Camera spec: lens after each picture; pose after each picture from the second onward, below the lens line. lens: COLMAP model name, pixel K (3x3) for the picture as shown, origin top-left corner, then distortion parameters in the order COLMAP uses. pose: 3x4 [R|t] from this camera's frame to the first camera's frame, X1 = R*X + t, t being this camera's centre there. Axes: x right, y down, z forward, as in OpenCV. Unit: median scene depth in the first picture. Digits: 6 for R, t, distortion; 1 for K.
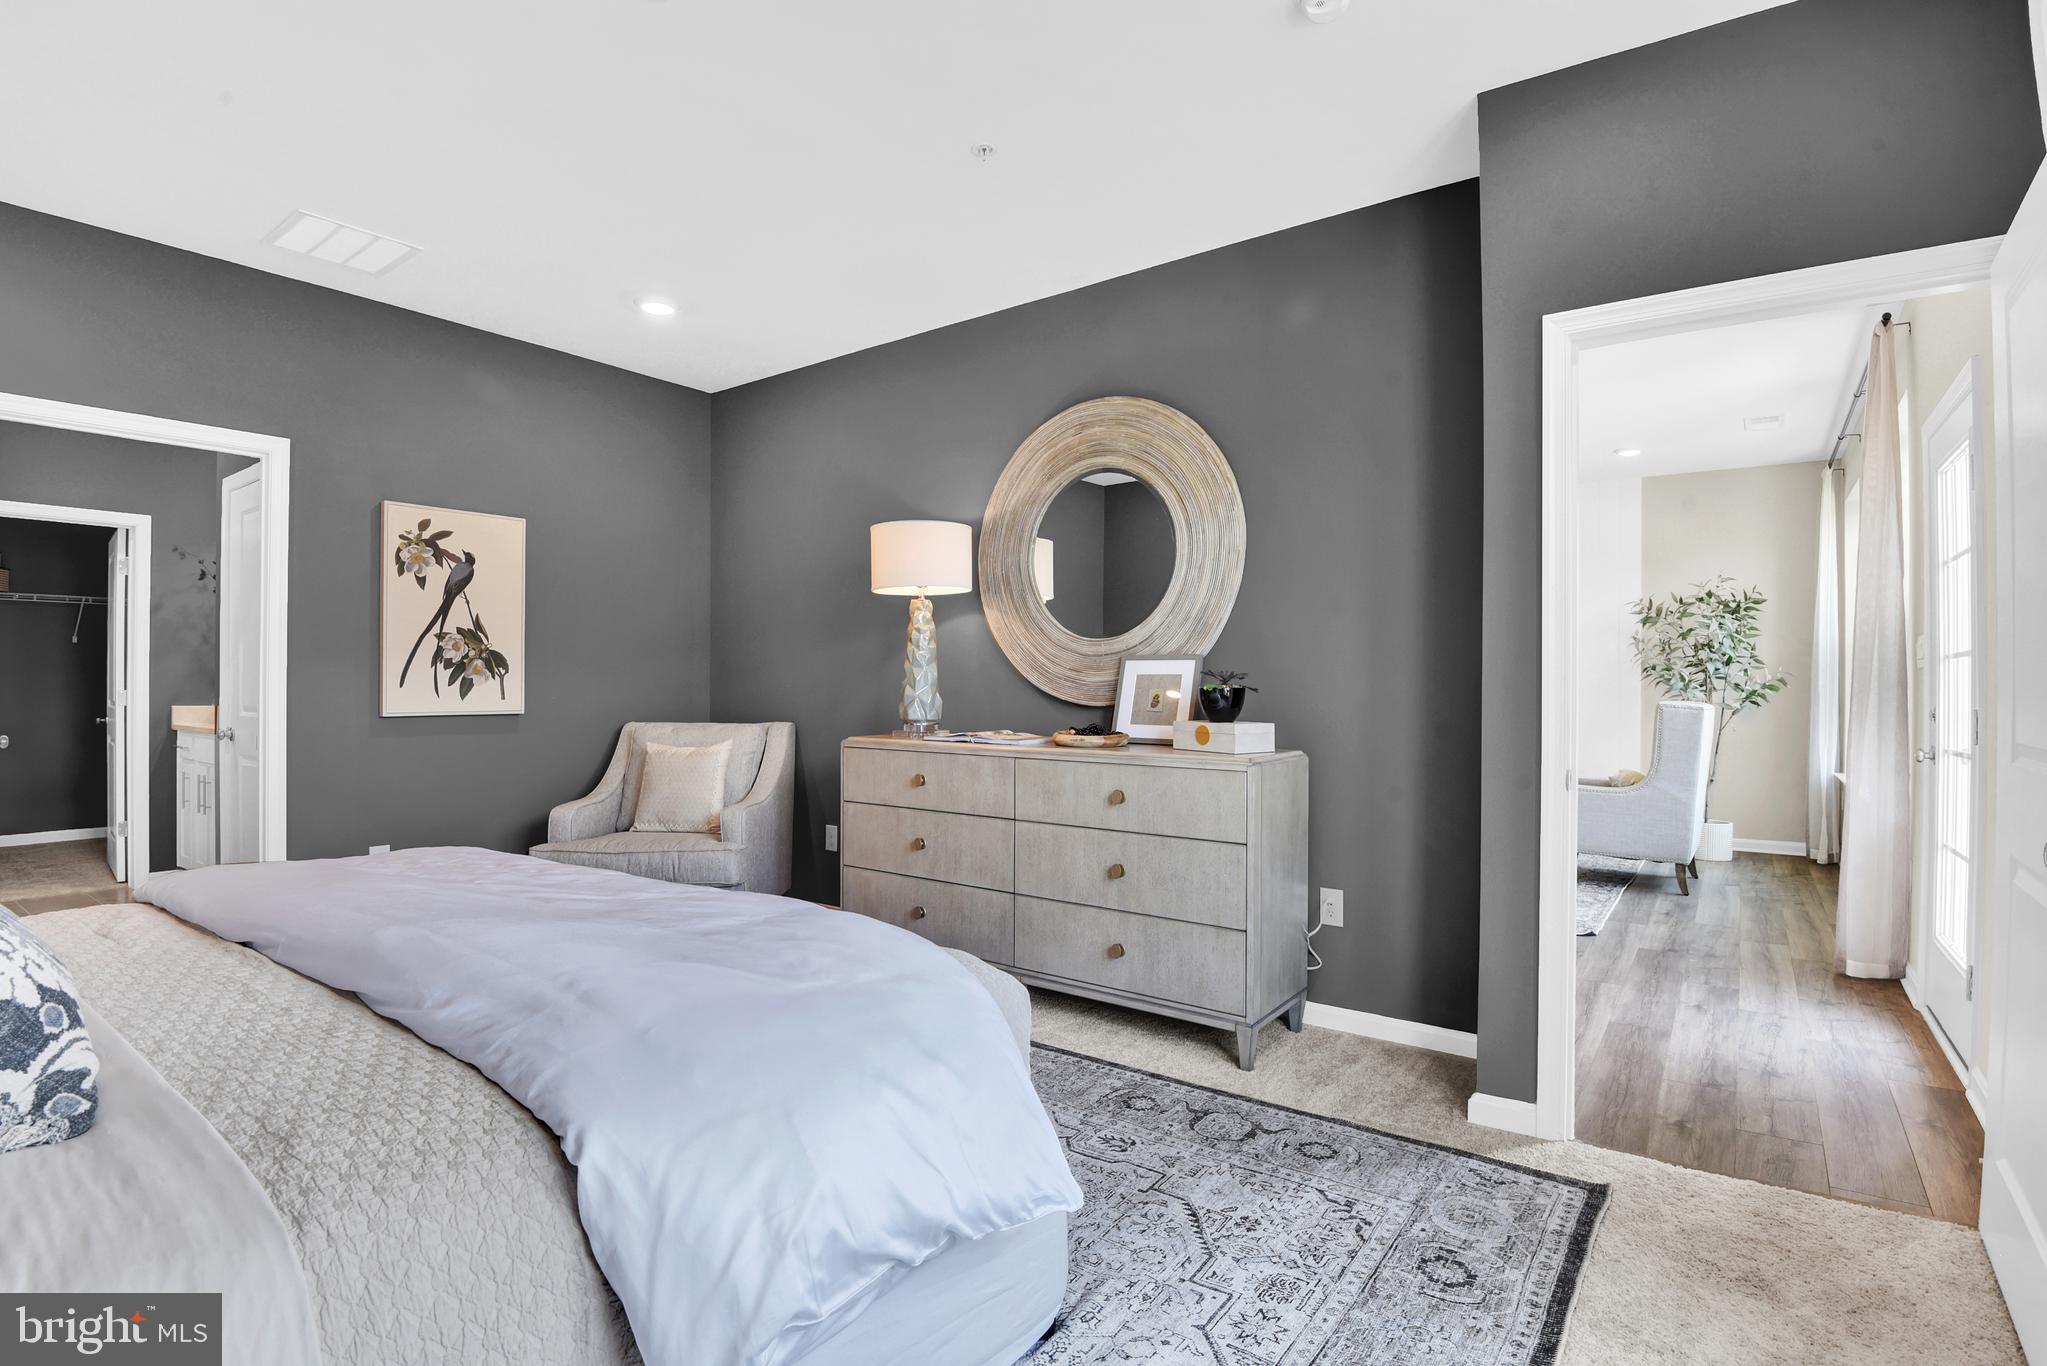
lens RADIAL K [[995.0, 0, 1019.8], [0, 995.0, 691.5], [0, 0, 1]] dist [-0.032746, -0.002336]
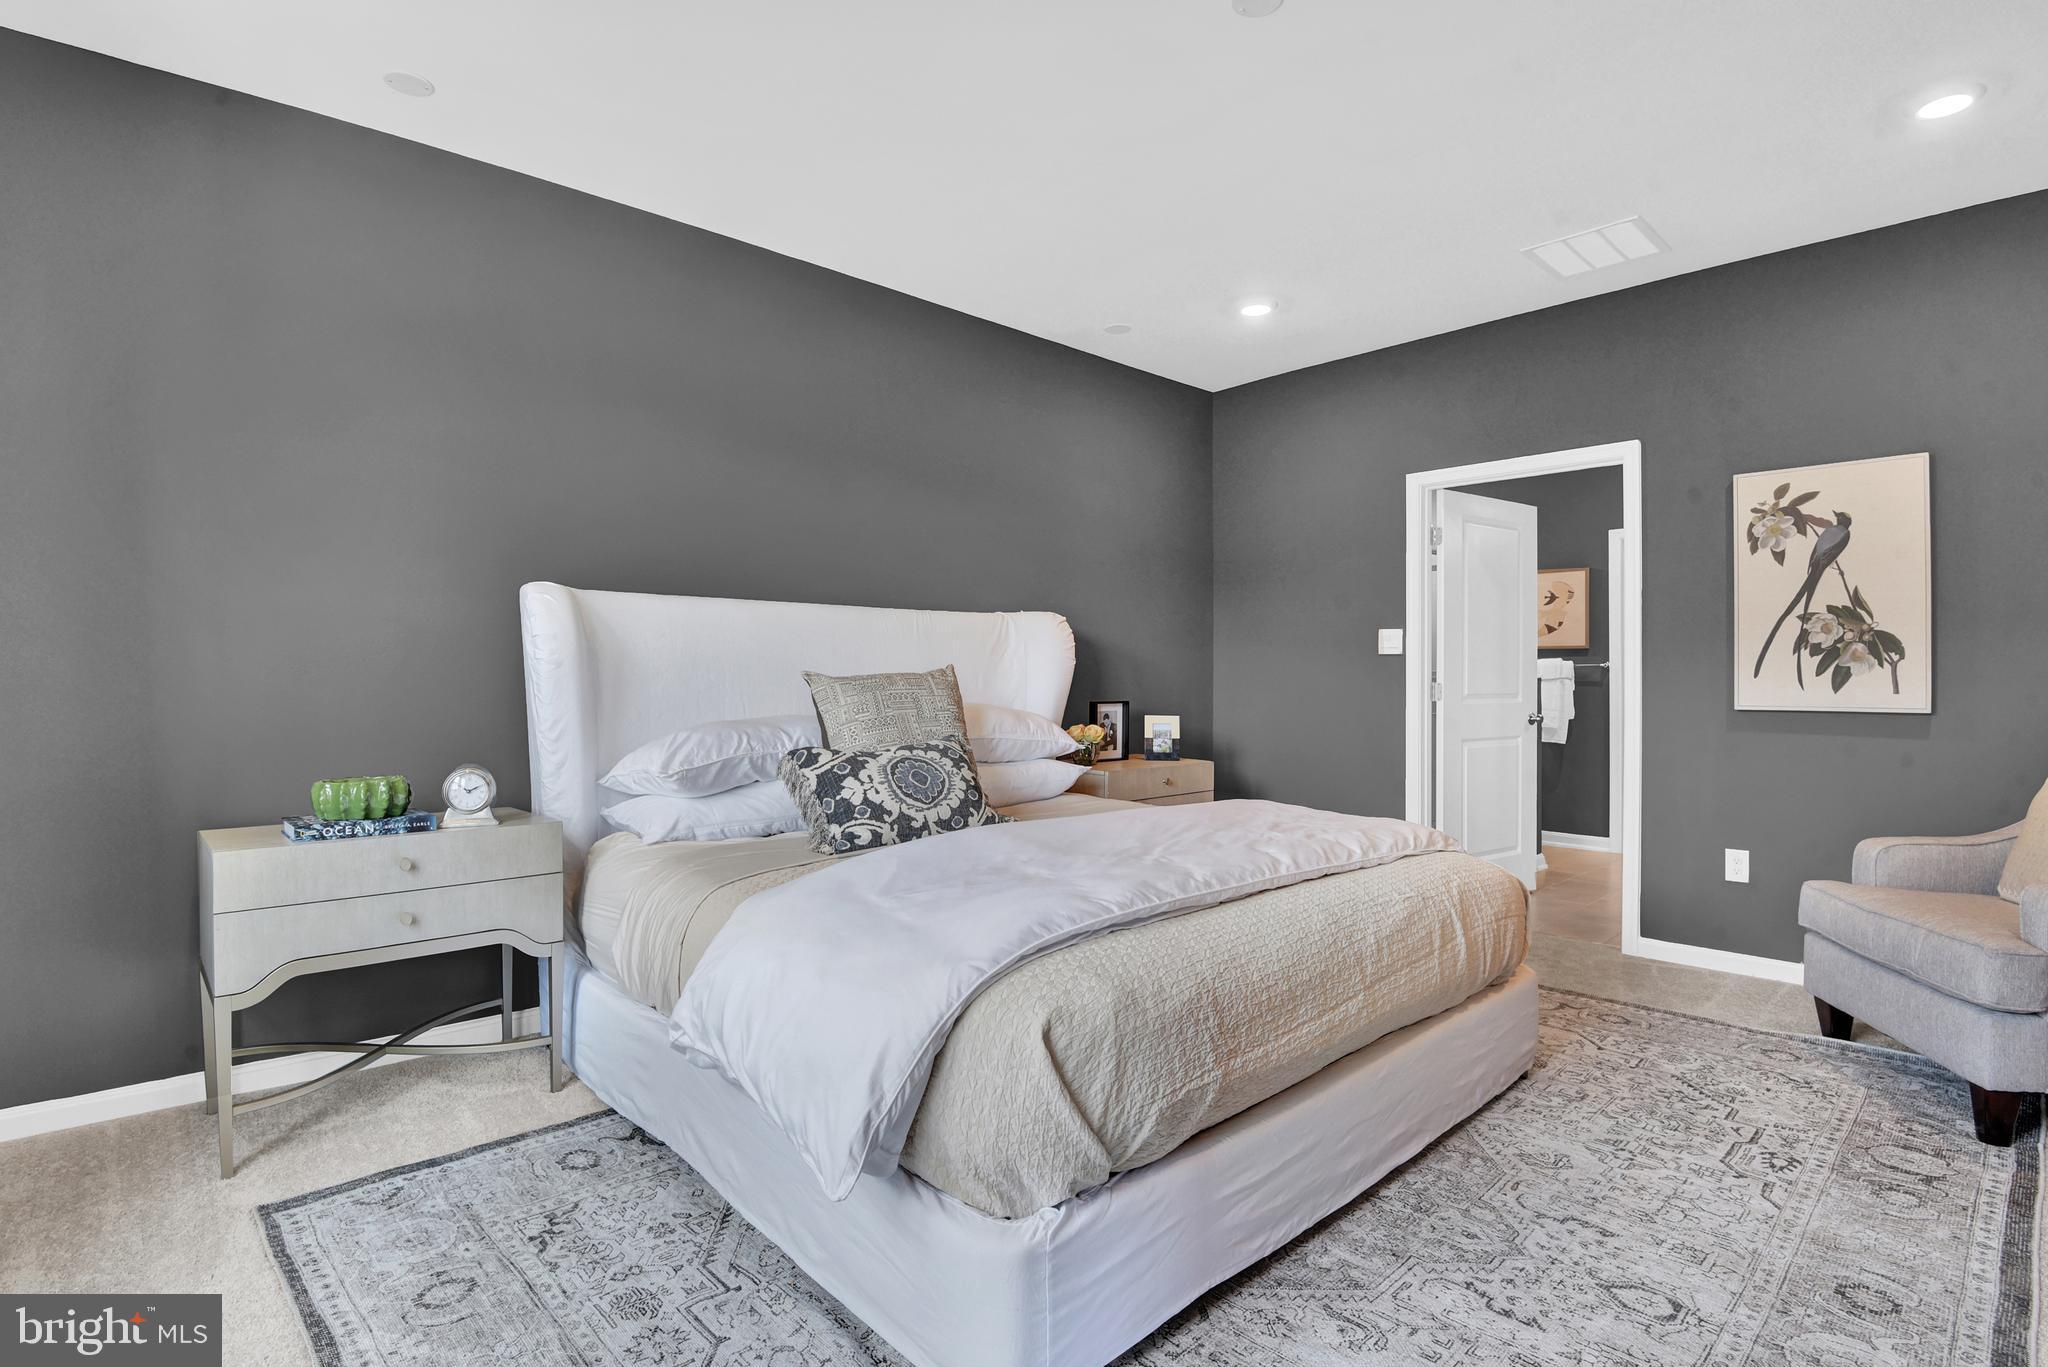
lens RADIAL K [[995.5, 0, 1021.3], [0, 995.5, 676.5], [0, 0, 1]] dist [-0.032746, -0.002336]
pose [[-0.189650, -0.002239, -0.981849, 0.363360], [-0.007351, 0.999973, -0.000861, 0.000341], [0.981824, 0.007054, -0.189661, 0.493505]]
